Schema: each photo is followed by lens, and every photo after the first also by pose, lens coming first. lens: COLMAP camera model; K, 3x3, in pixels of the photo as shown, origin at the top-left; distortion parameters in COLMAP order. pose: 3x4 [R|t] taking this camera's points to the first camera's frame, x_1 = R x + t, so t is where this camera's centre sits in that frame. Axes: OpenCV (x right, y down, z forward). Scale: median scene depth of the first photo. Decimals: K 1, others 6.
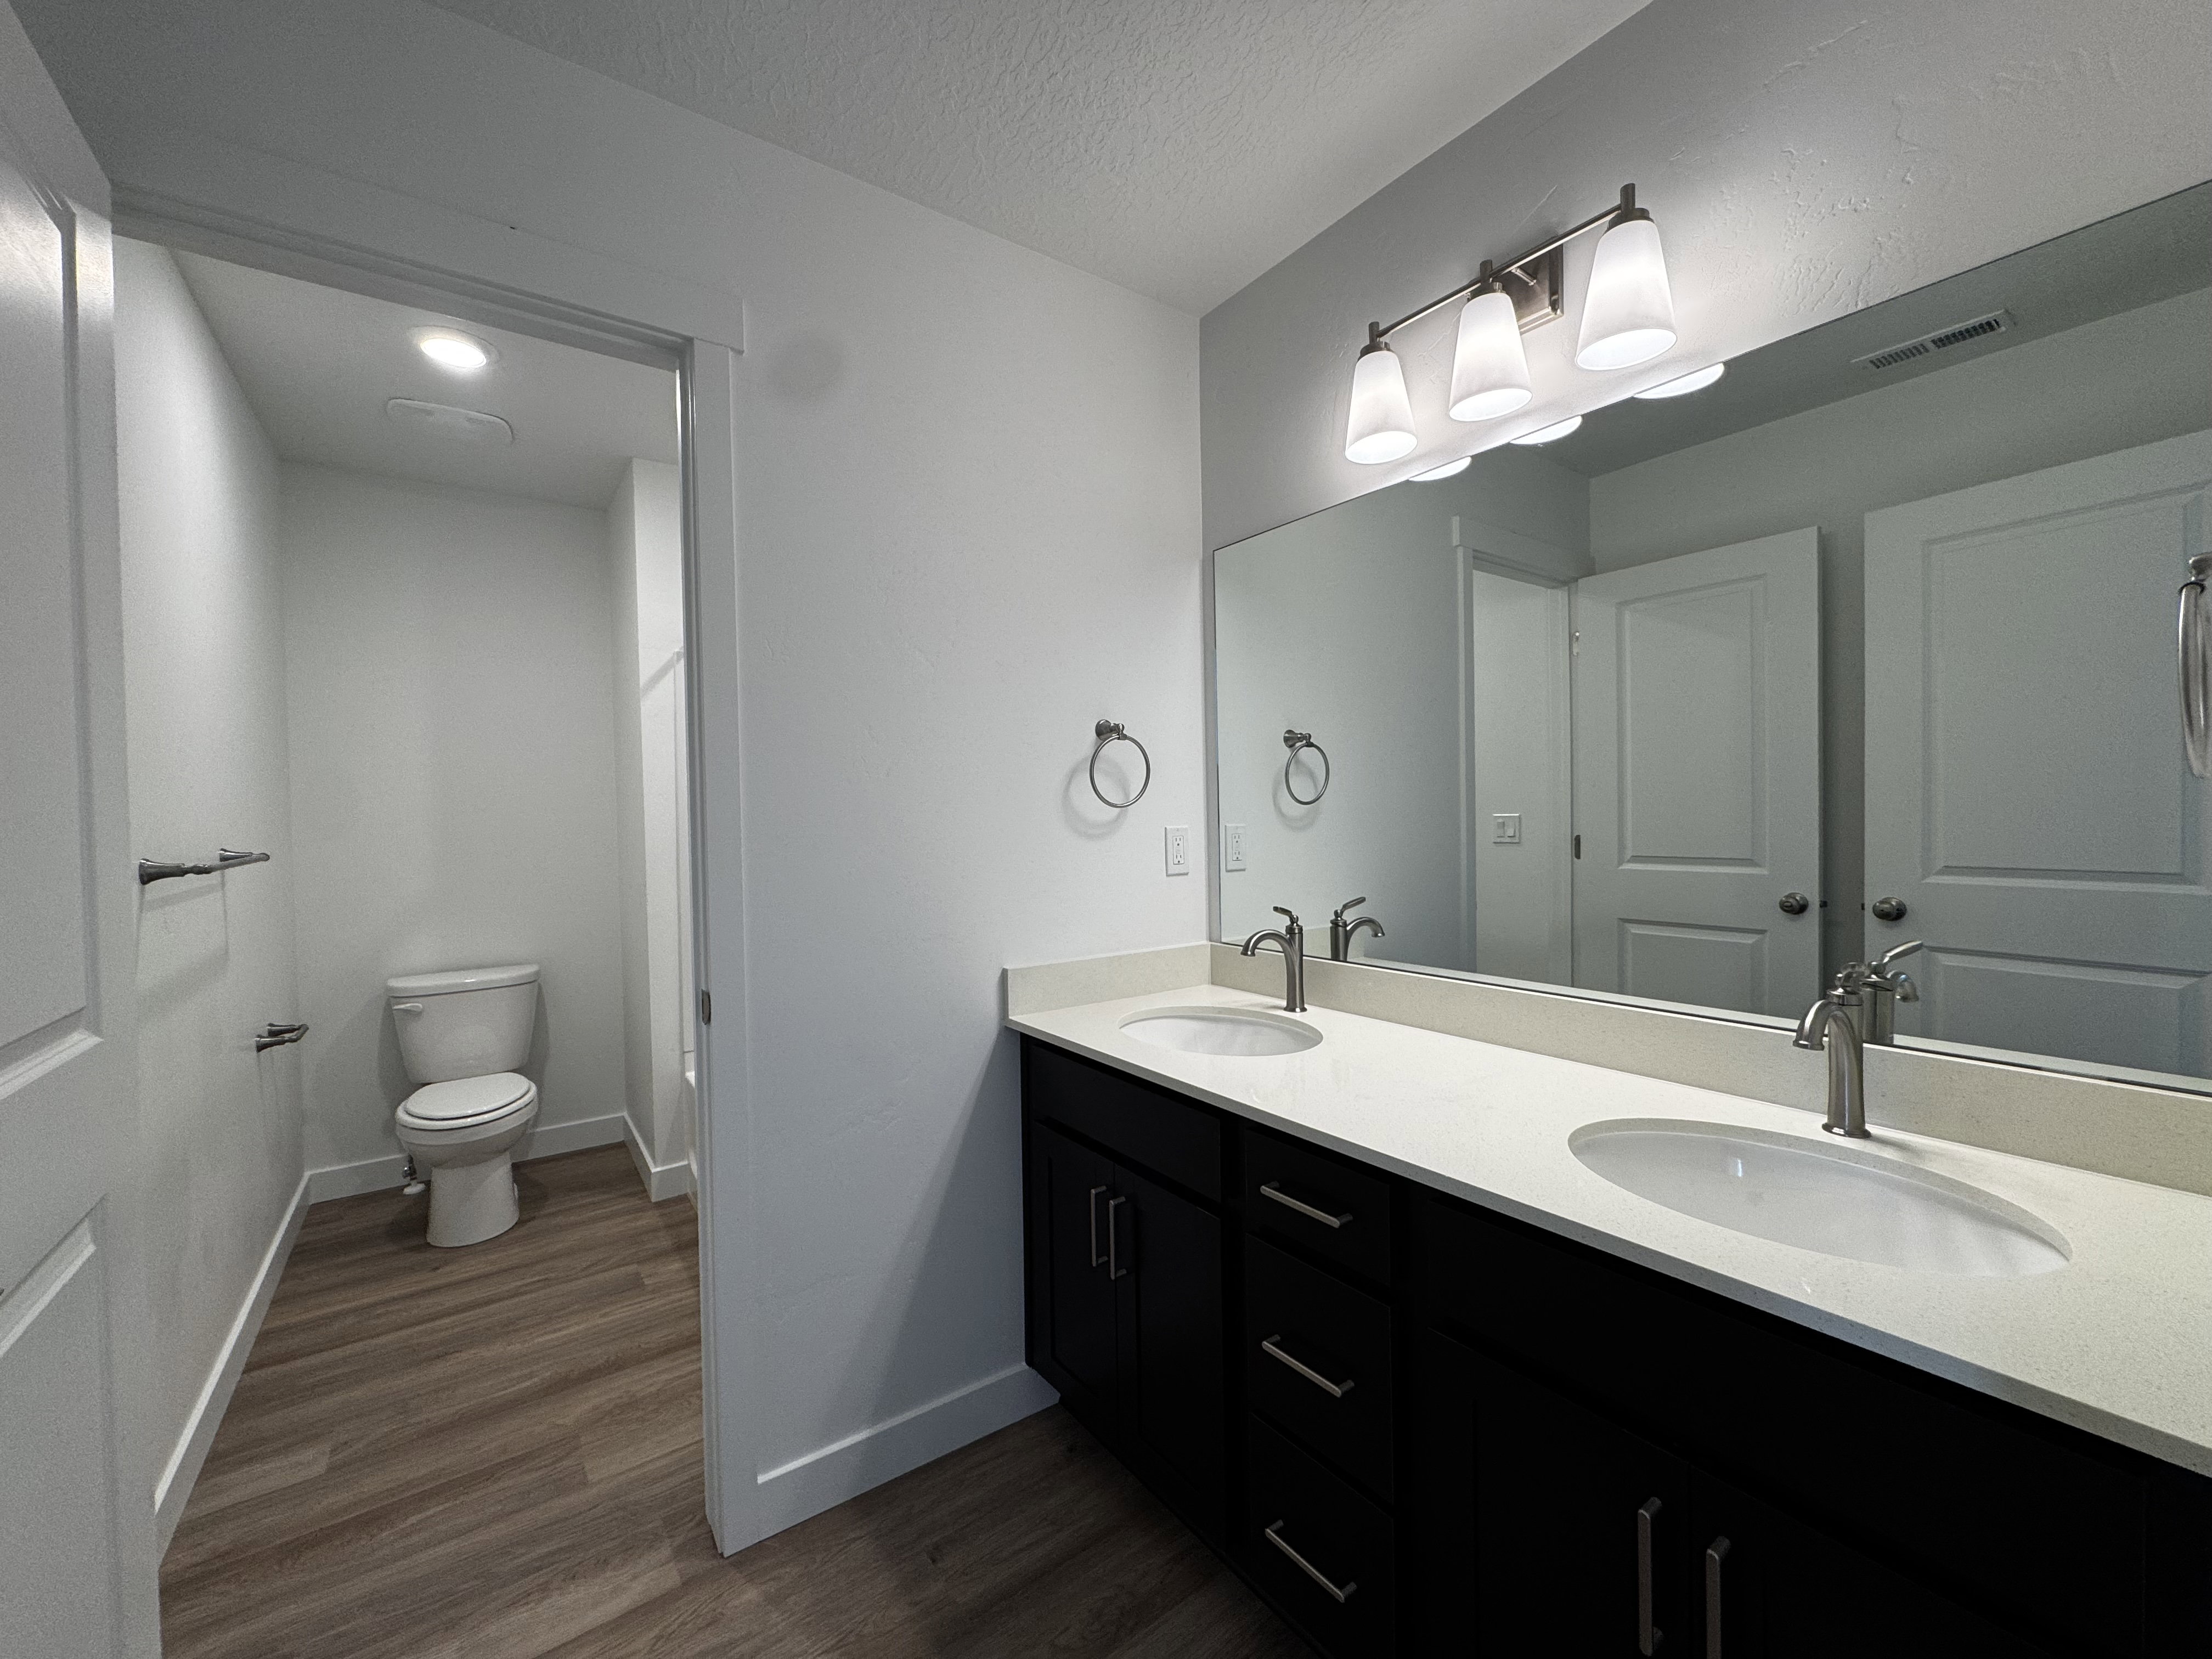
lens RADIAL K [[881.2, 0, 1108.6], [0, 881.2, 811.8], [0, 0, 1]] dist [-0.001251, -0.000256]
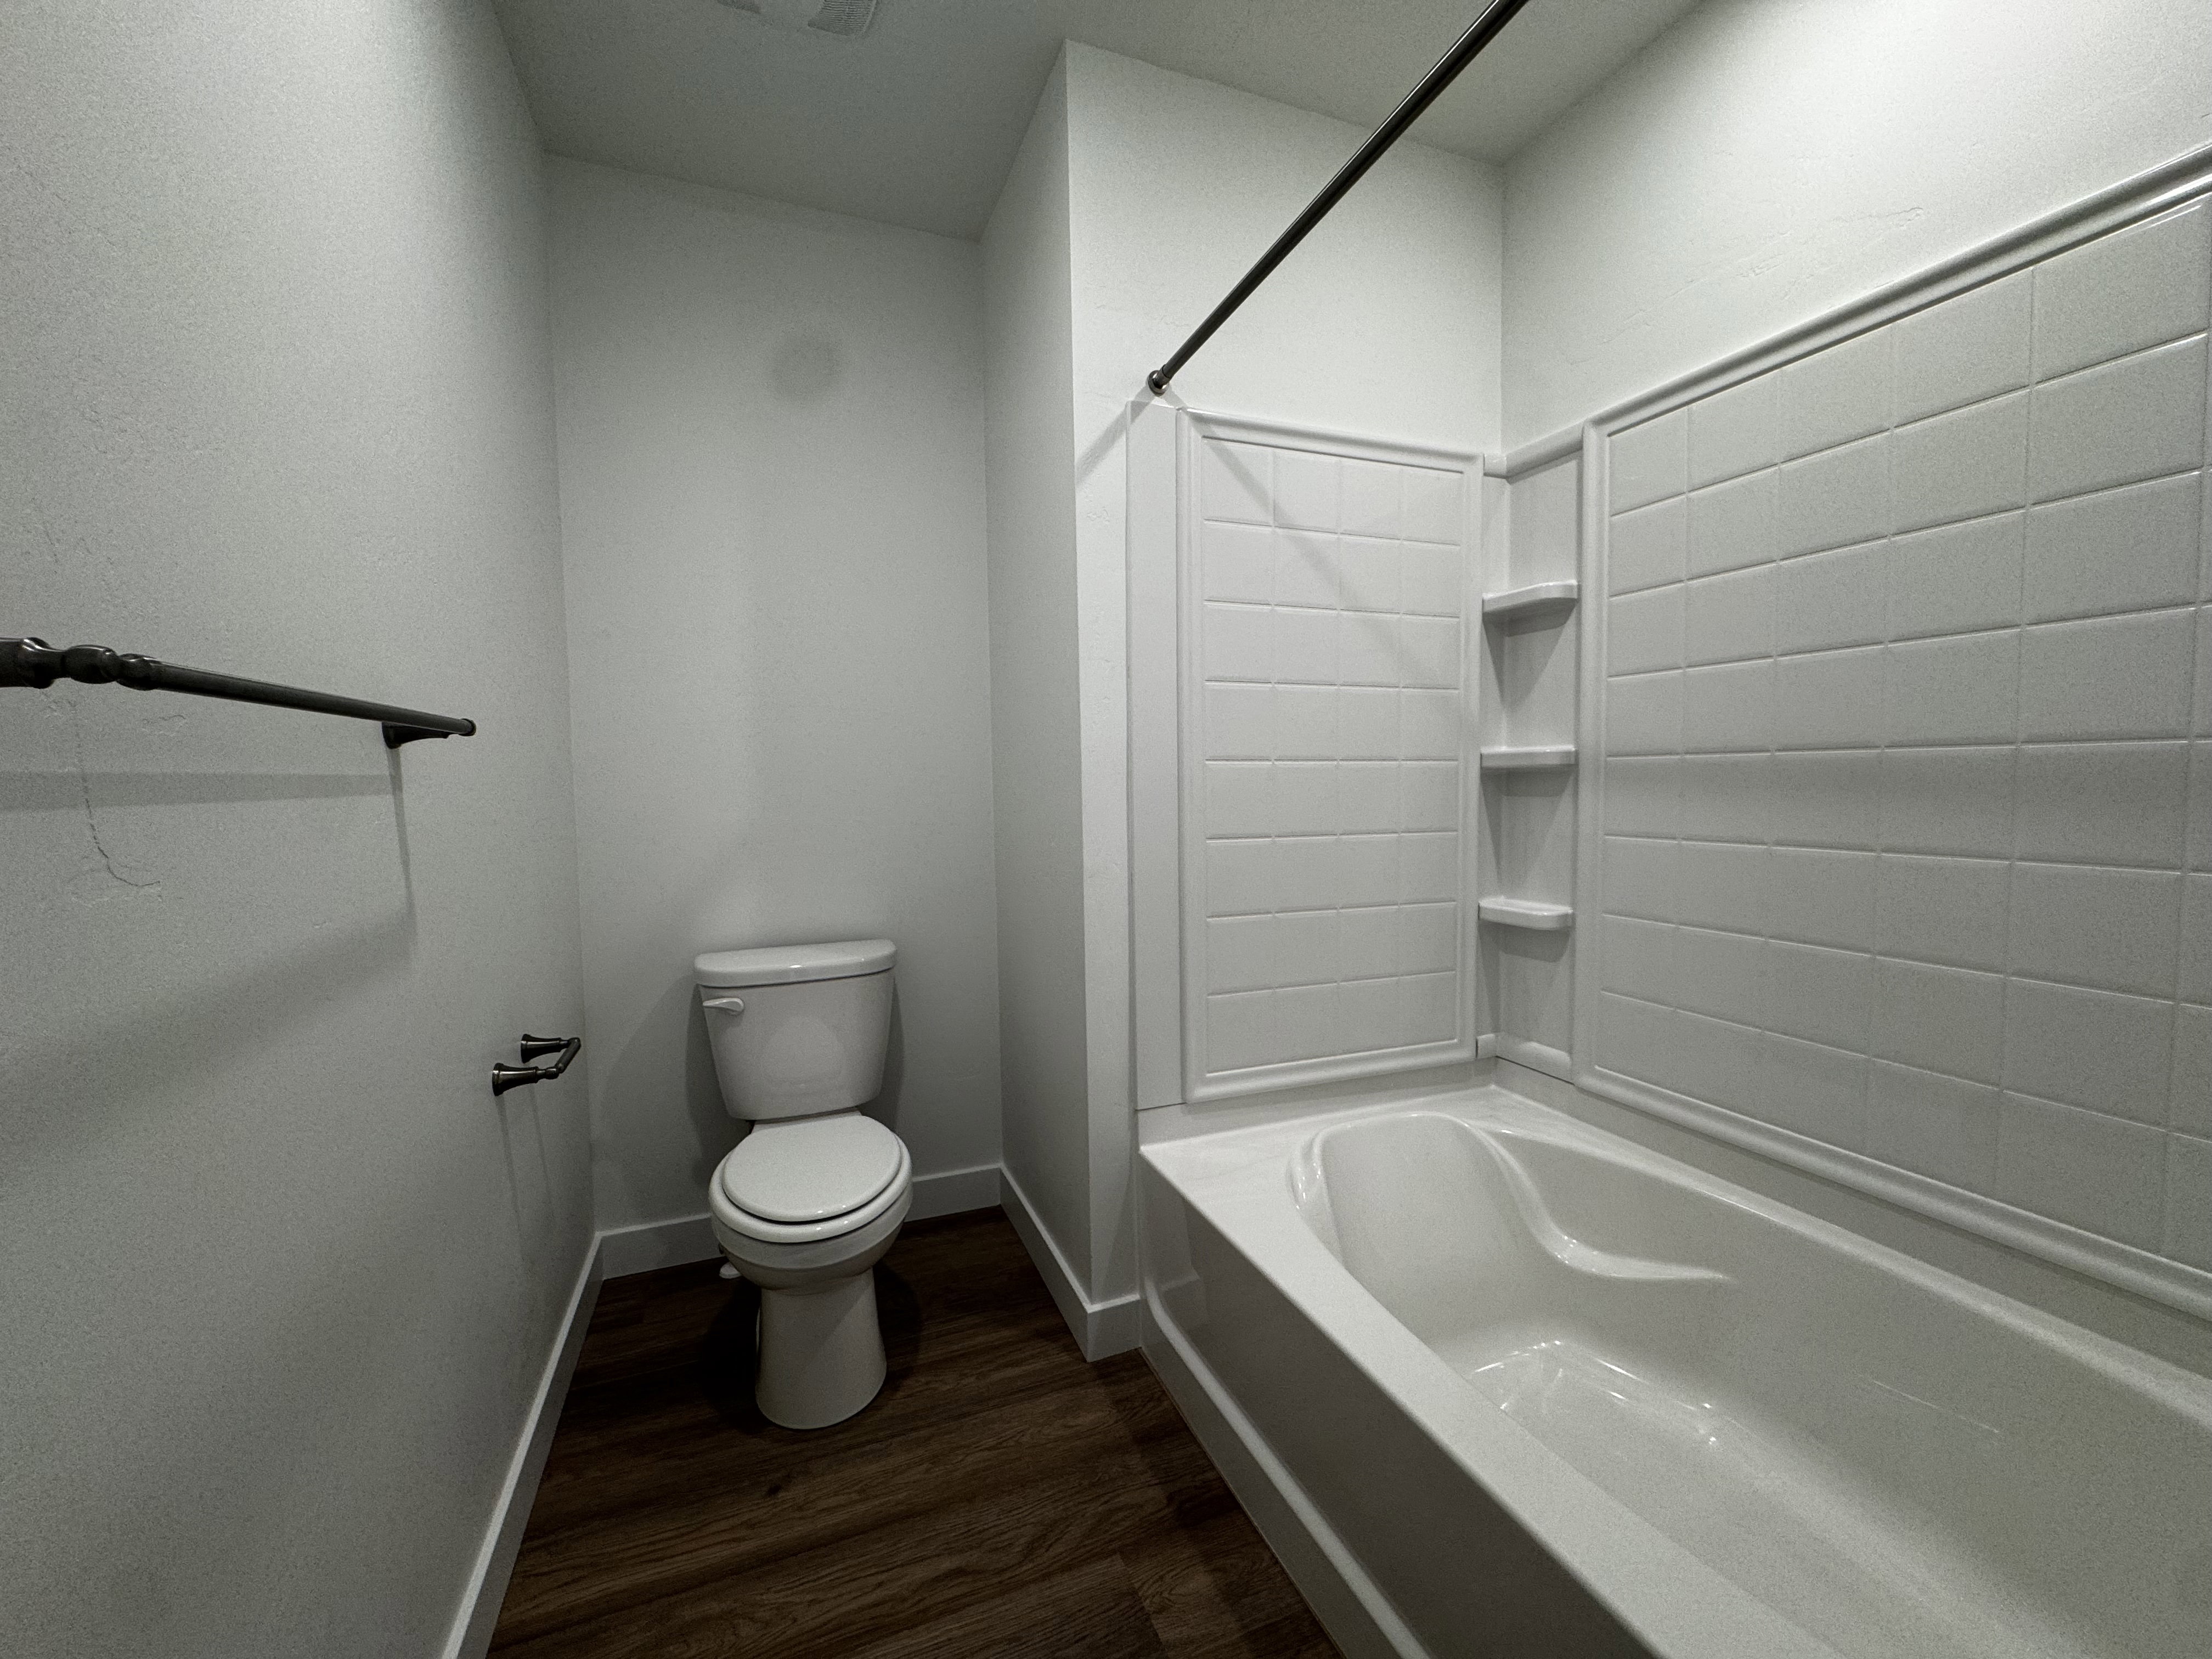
lens RADIAL K [[880.1, 0, 1106.0], [0, 880.1, 829.5], [0, 0, 1]] dist [0.000781, -0.000101]
pose [[0.968602, 0.022788, -0.247568, -0.382296], [-0.008476, 0.998238, 0.058724, 0.057550], [0.248470, -0.054782, 0.967089, 0.471837]]
